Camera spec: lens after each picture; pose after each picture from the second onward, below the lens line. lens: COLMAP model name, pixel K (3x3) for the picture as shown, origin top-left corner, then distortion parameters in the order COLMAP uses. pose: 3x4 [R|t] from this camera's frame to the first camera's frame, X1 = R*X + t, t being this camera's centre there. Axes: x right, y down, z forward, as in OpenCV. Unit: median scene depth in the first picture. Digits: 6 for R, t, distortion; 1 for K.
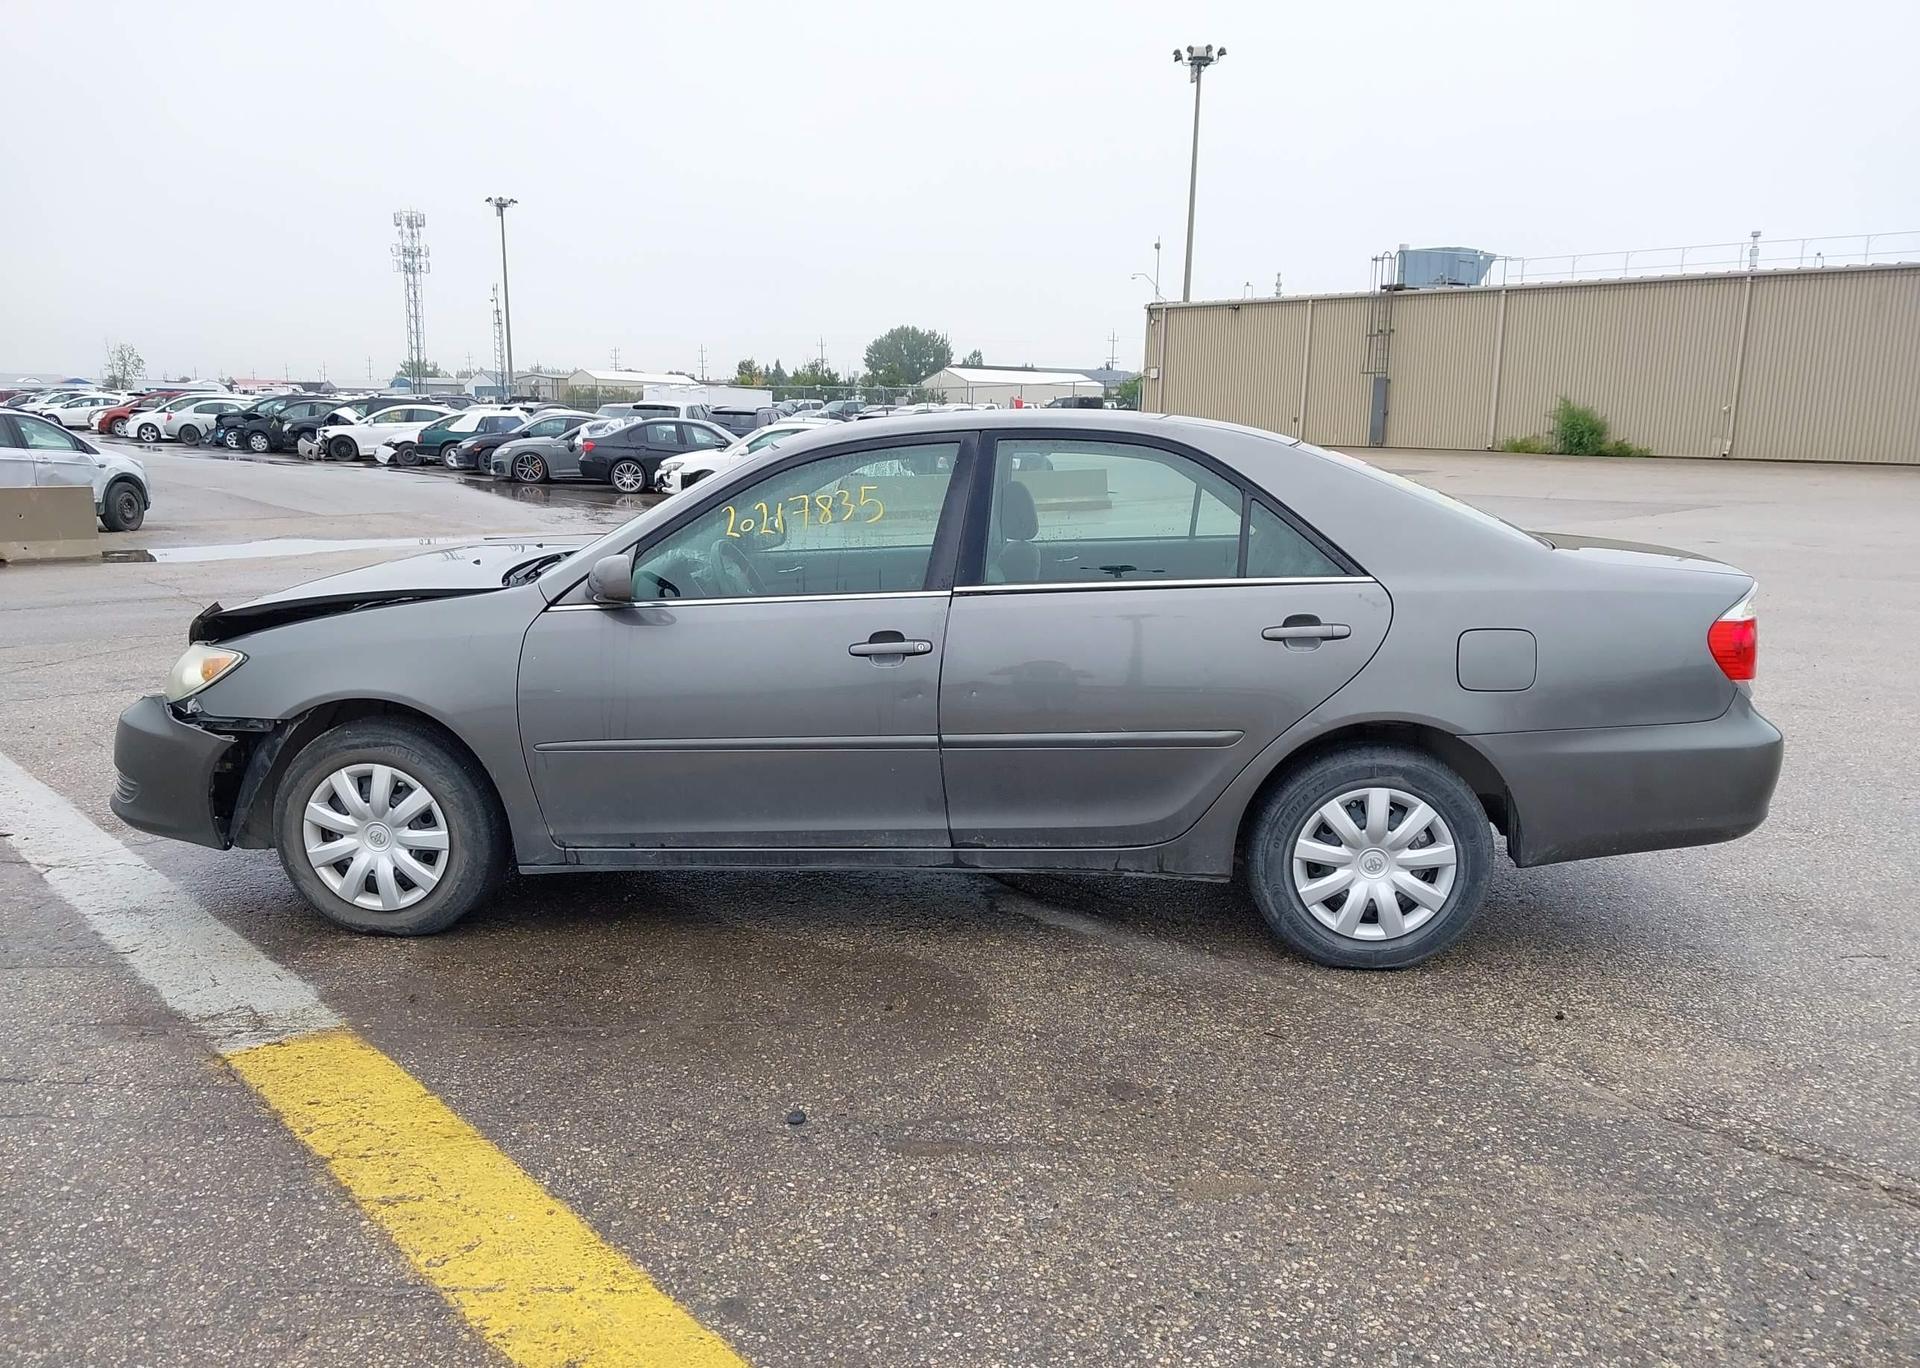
lens RADIAL K [[1470.9, 0, 951.3], [0, 1470.9, 740.9], [0, 0, 1]] dist [0.182739, -0.473890]
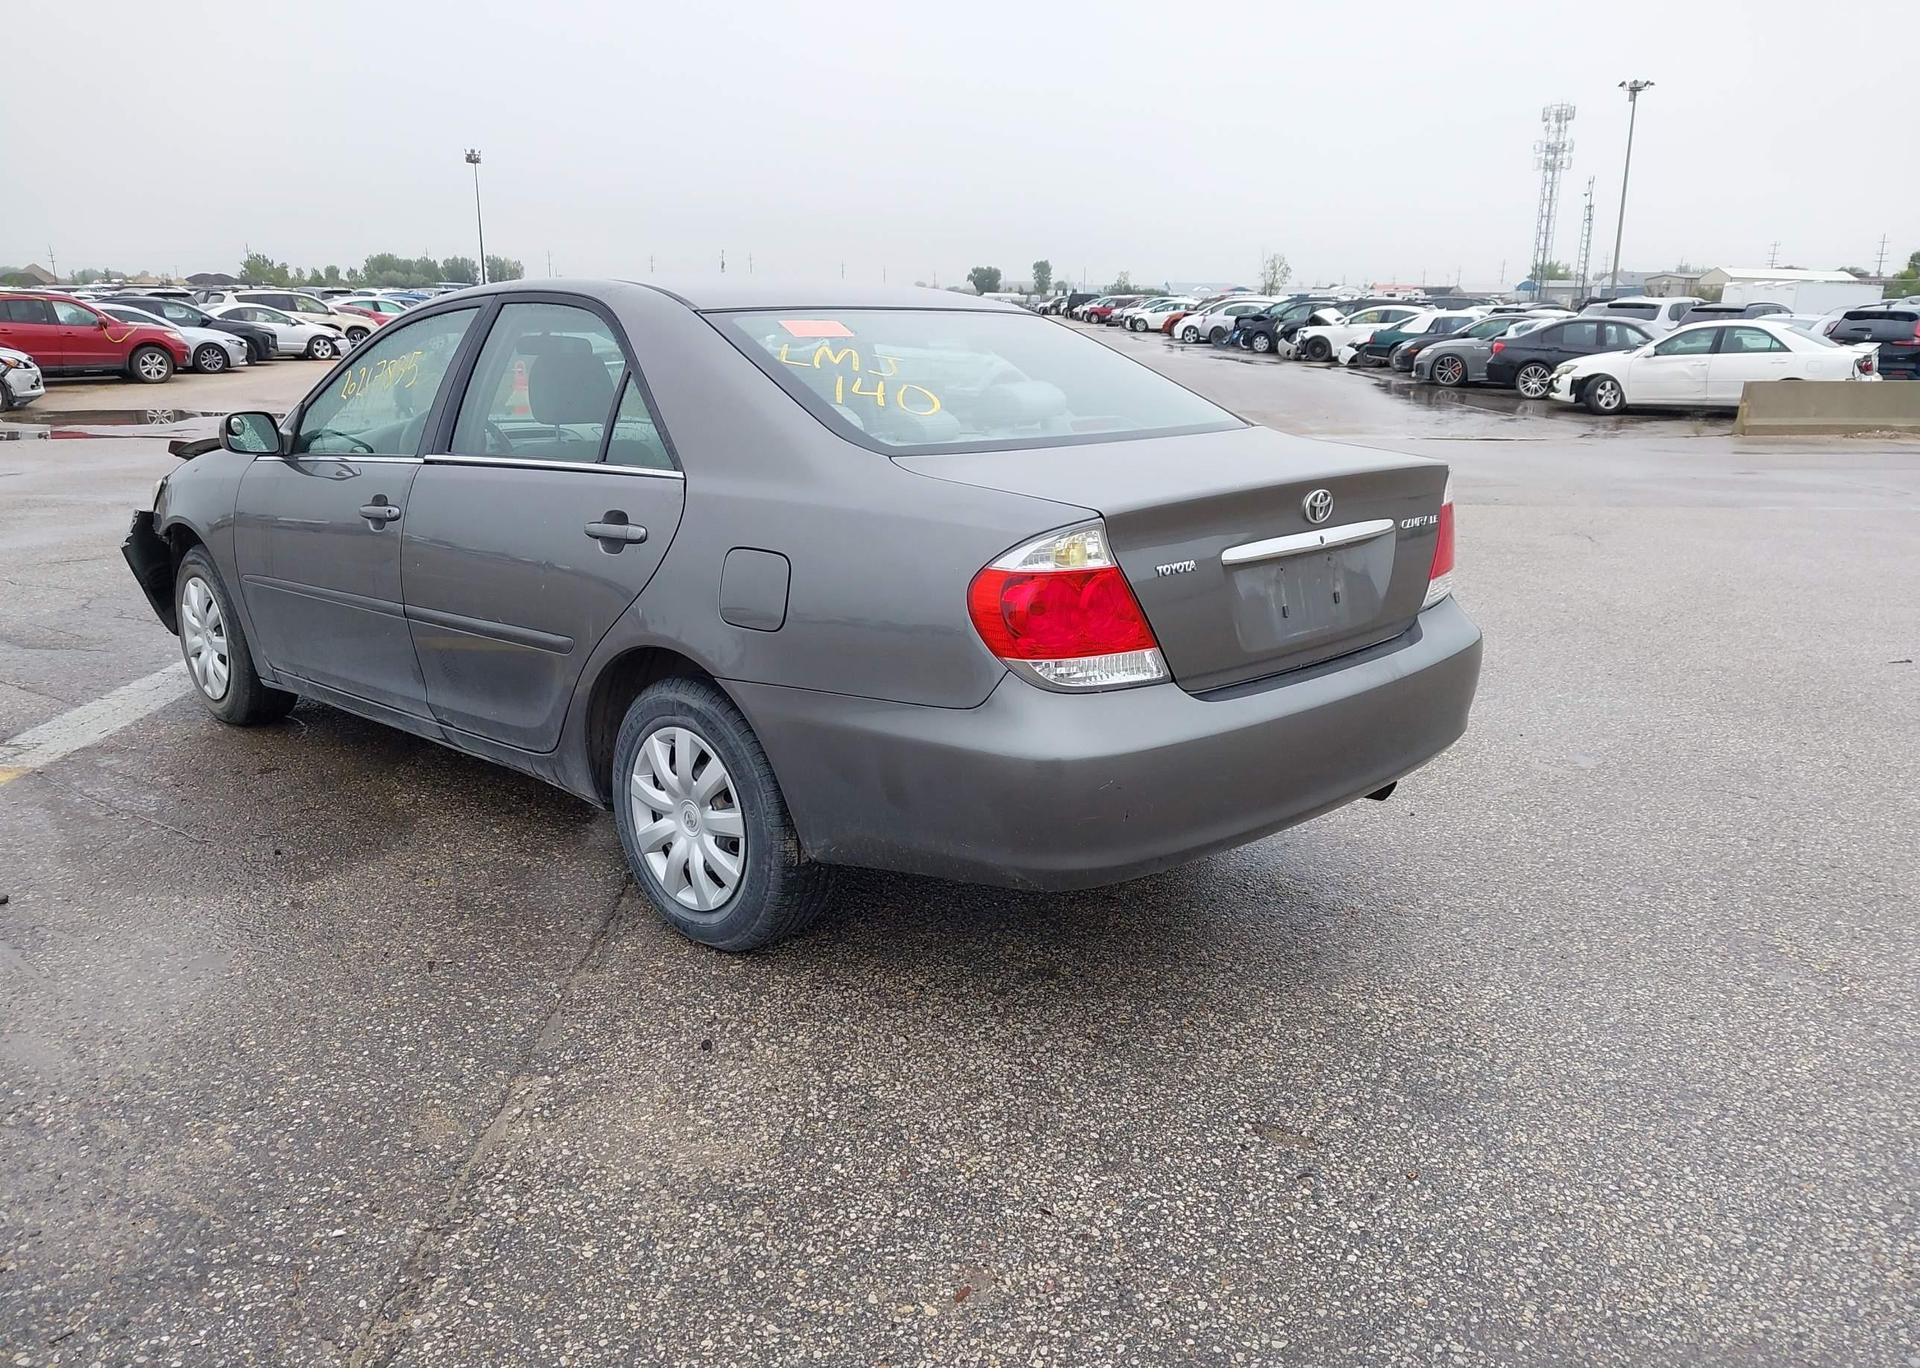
lens RADIAL K [[1499.6, 0, 959.8], [0, 1499.6, 738.7], [0, 0, 1]] dist [0.008377, 0.001432]
pose [[0.771868, 0.170742, -0.612428, 0.897326], [-0.135246, 0.985313, 0.104245, -0.069438], [0.621232, 0.002365, 0.783623, 0.426749]]
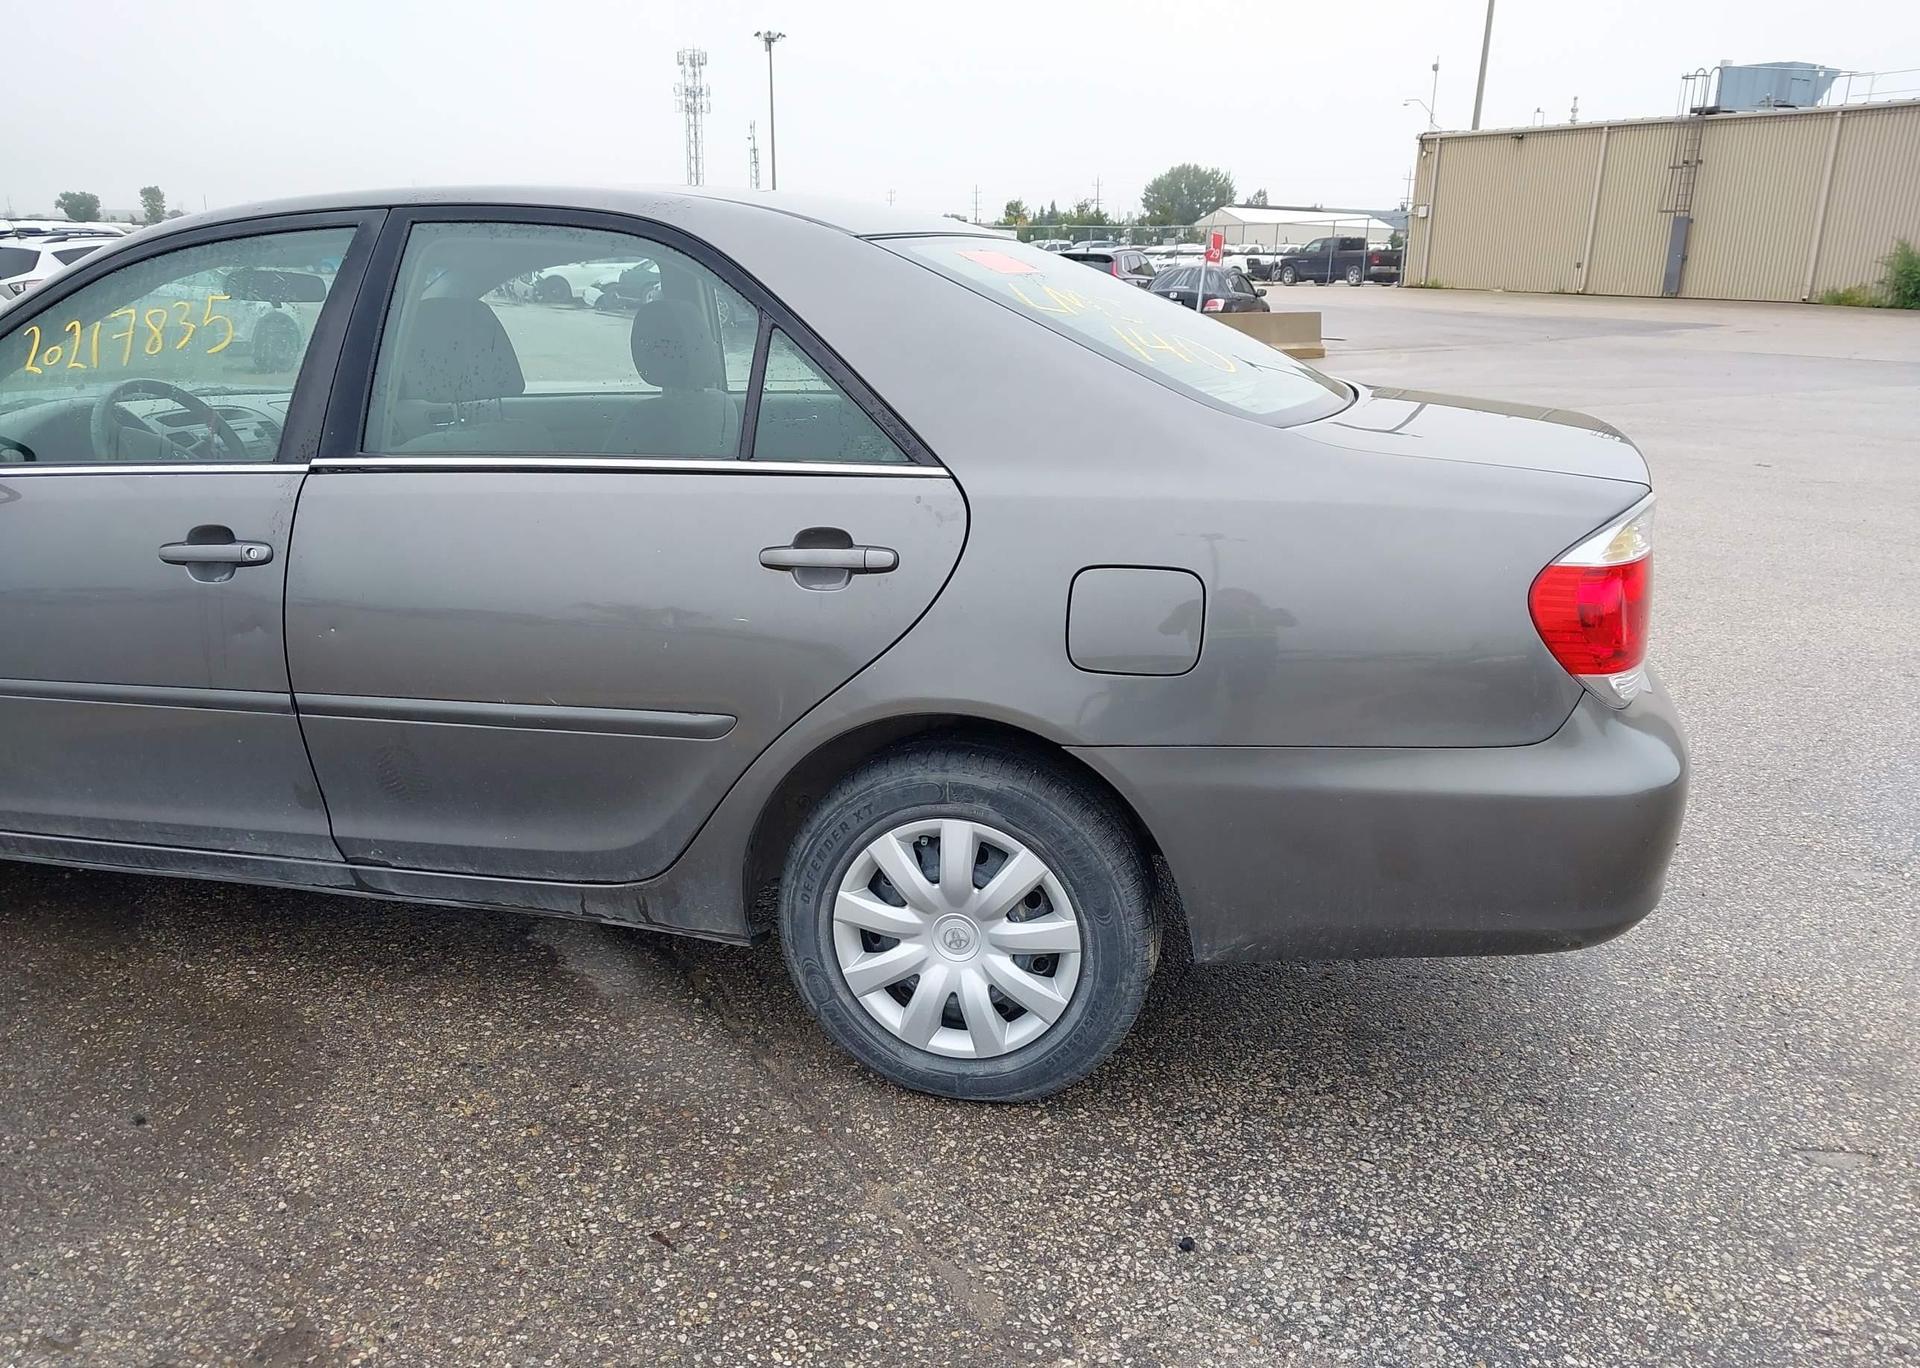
lens RADIAL K [[1518.4, 0, 953.0], [0, 1518.4, 719.0], [0, 0, 1]] dist [0.015338, -0.009671]
pose [[0.984632, 0.056155, -0.165366, 0.375476], [-0.043174, 0.995773, 0.081073, -0.057568], [0.169219, -0.072687, 0.982894, 0.385074]]
